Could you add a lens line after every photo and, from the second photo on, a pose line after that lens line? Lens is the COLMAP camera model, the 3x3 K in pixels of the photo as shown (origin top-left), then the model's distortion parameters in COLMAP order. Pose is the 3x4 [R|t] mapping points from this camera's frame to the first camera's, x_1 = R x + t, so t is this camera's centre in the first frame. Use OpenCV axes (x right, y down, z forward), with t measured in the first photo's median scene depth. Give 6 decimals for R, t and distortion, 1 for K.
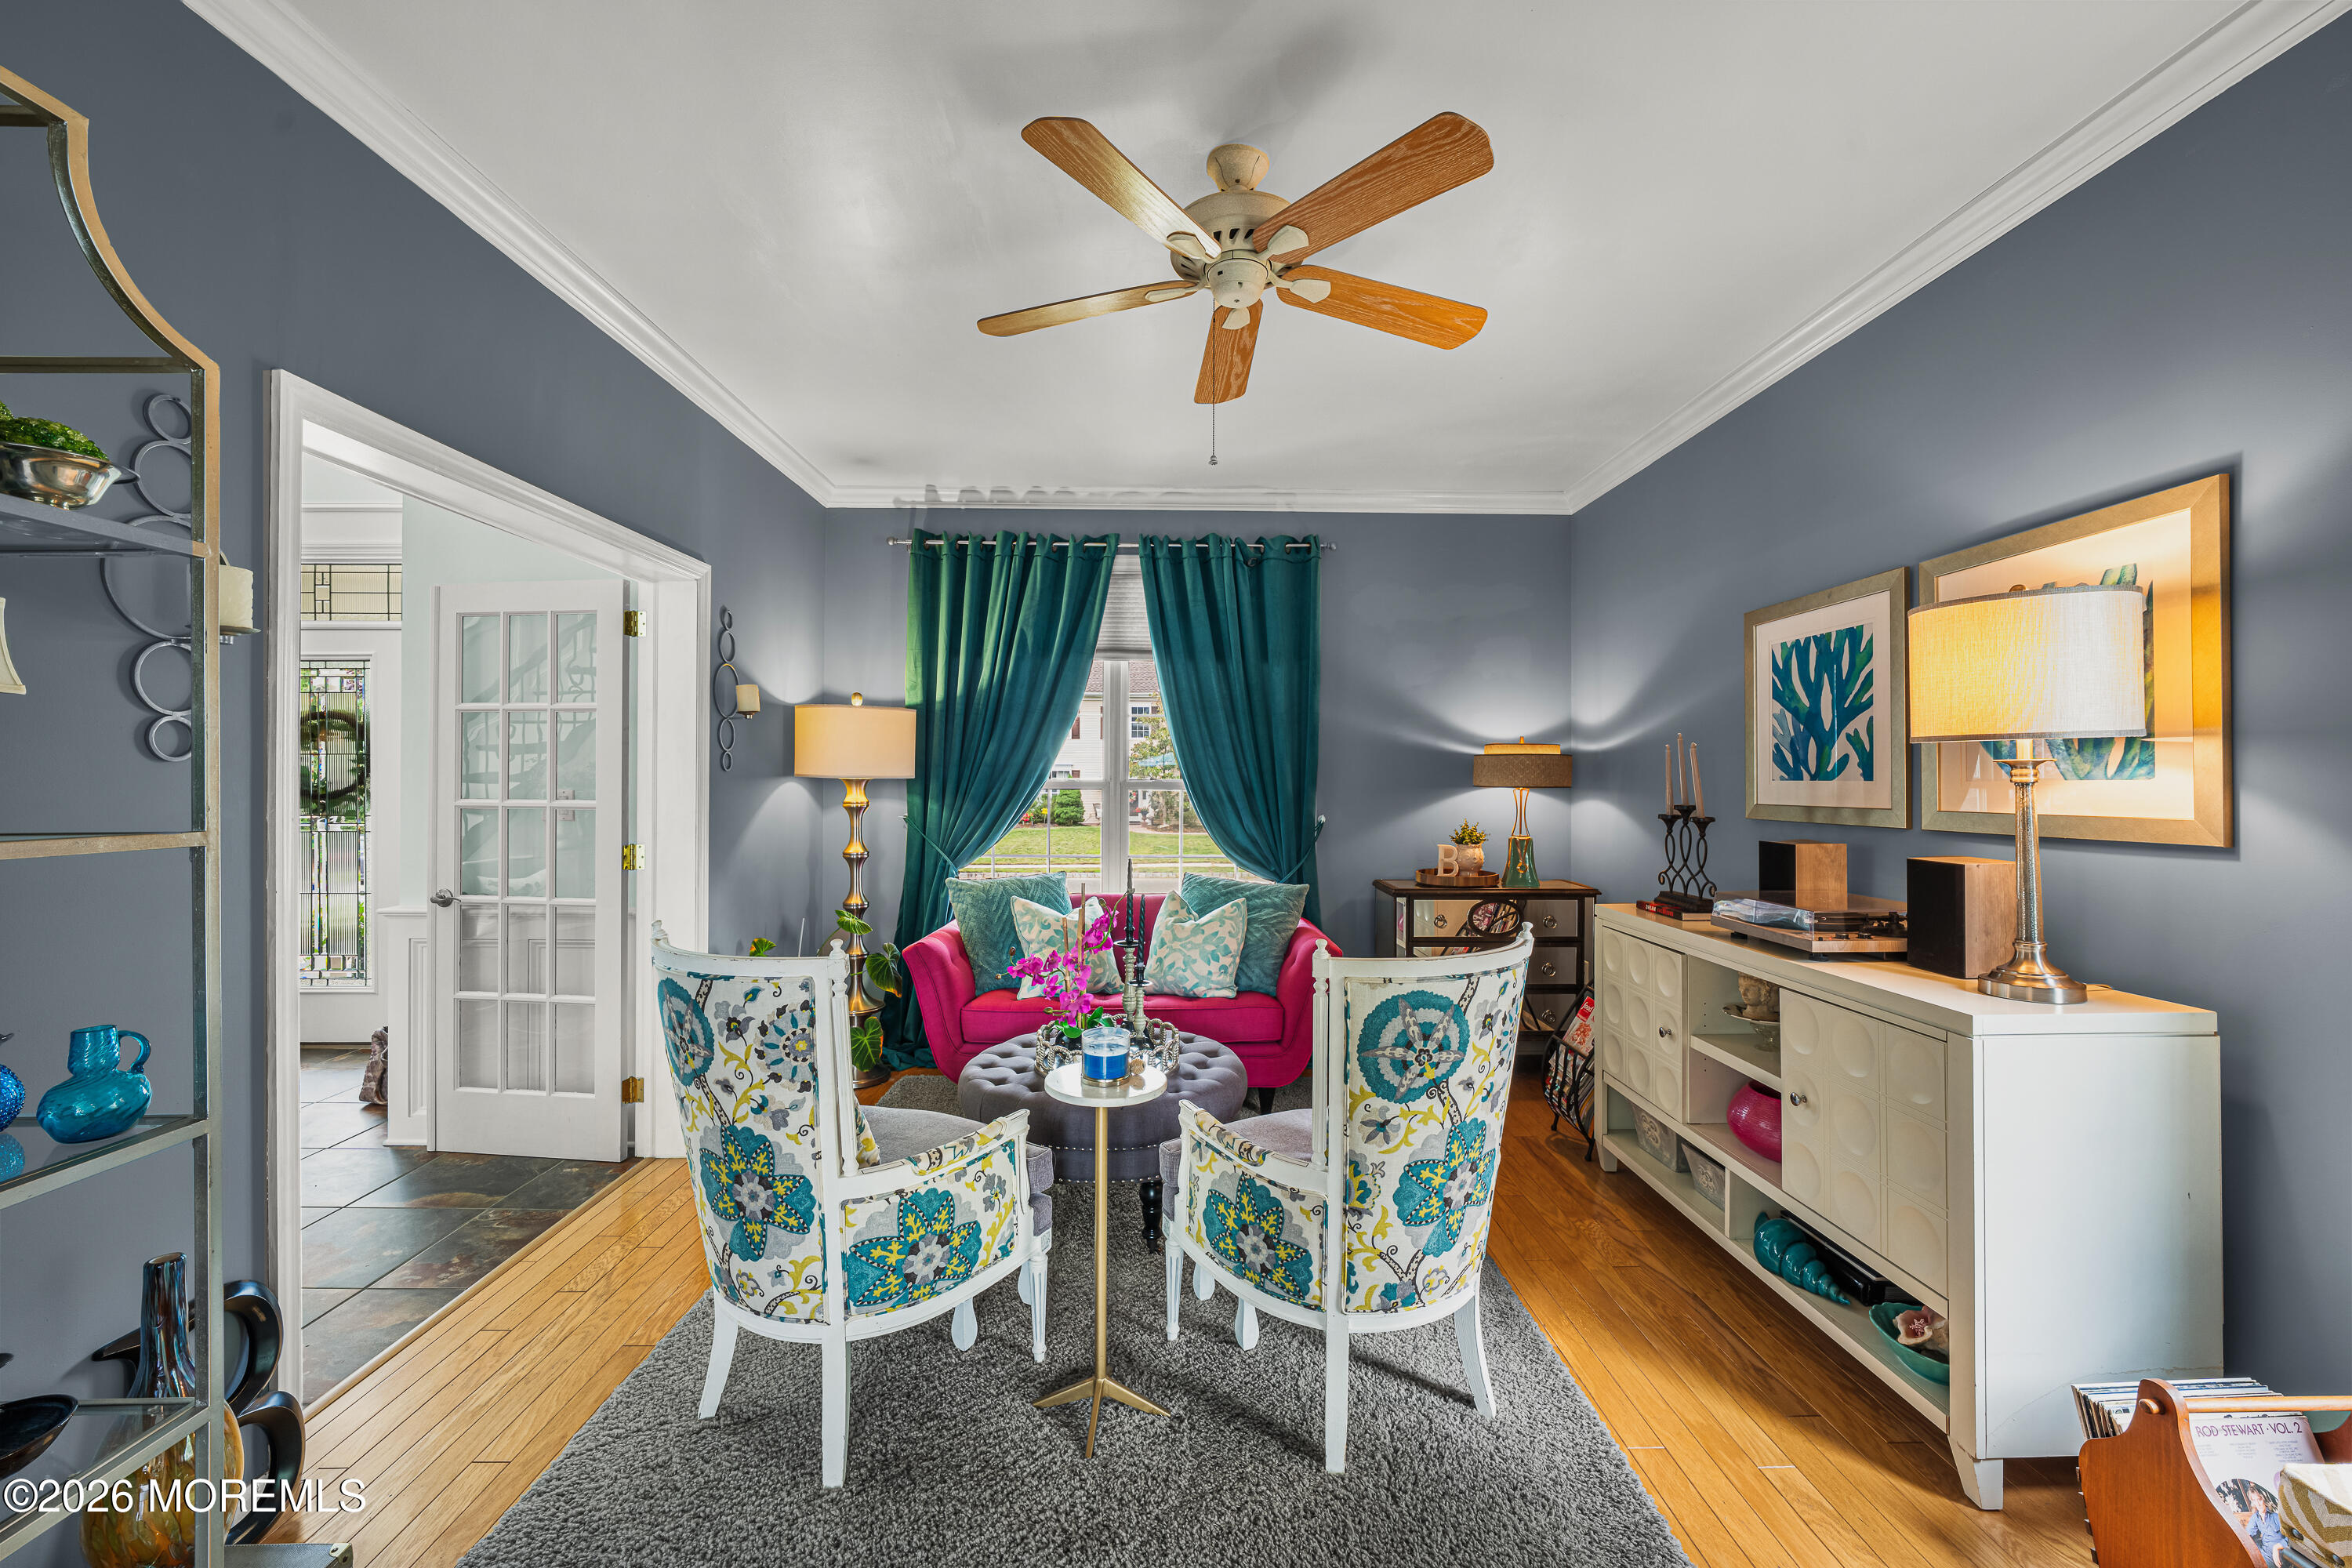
lens RADIAL K [[934.7, 0, 1168.5], [0, 934.7, 773.9], [0, 0, 1]] dist [-0.002340, -0.000333]
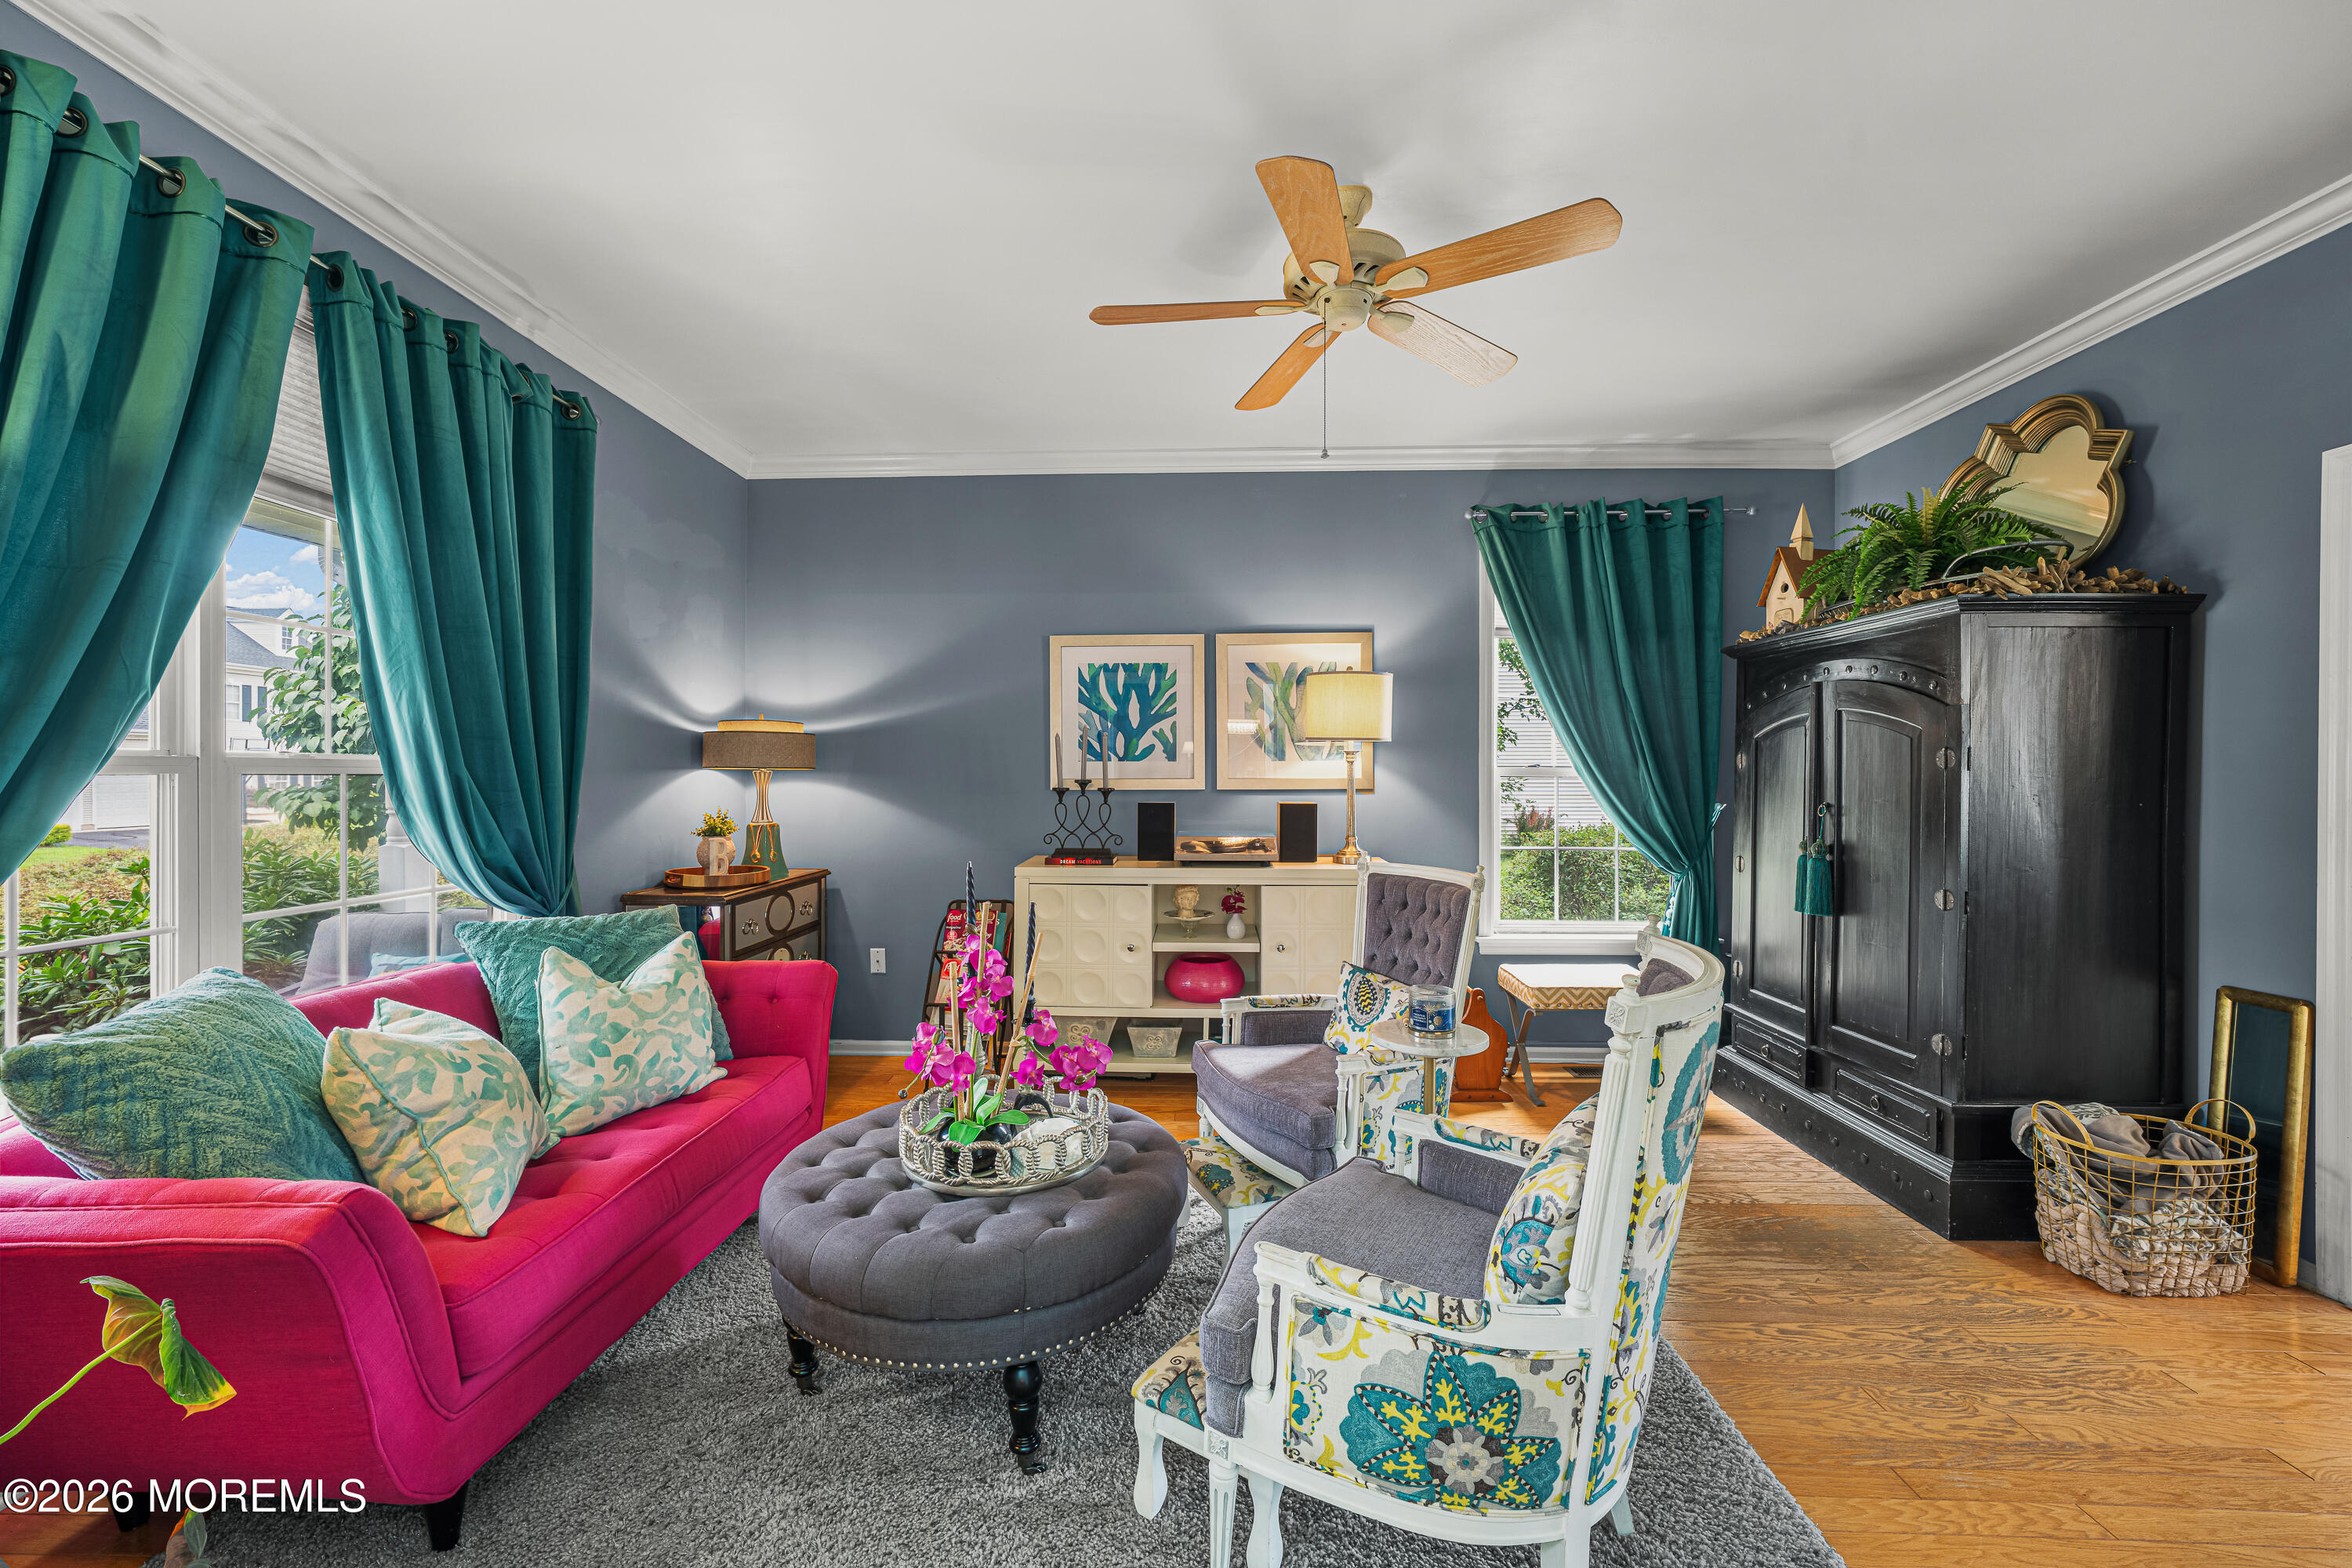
lens RADIAL K [[911.3, 0, 1202.0], [0, 911.3, 776.5], [0, 0, 1]] dist [-0.000784, -0.000278]
pose [[0.047010, -0.008257, 0.998860, -0.739475], [-0.004398, 0.999954, 0.008473, 0.018030], [-0.998885, -0.004791, 0.046972, 0.804000]]
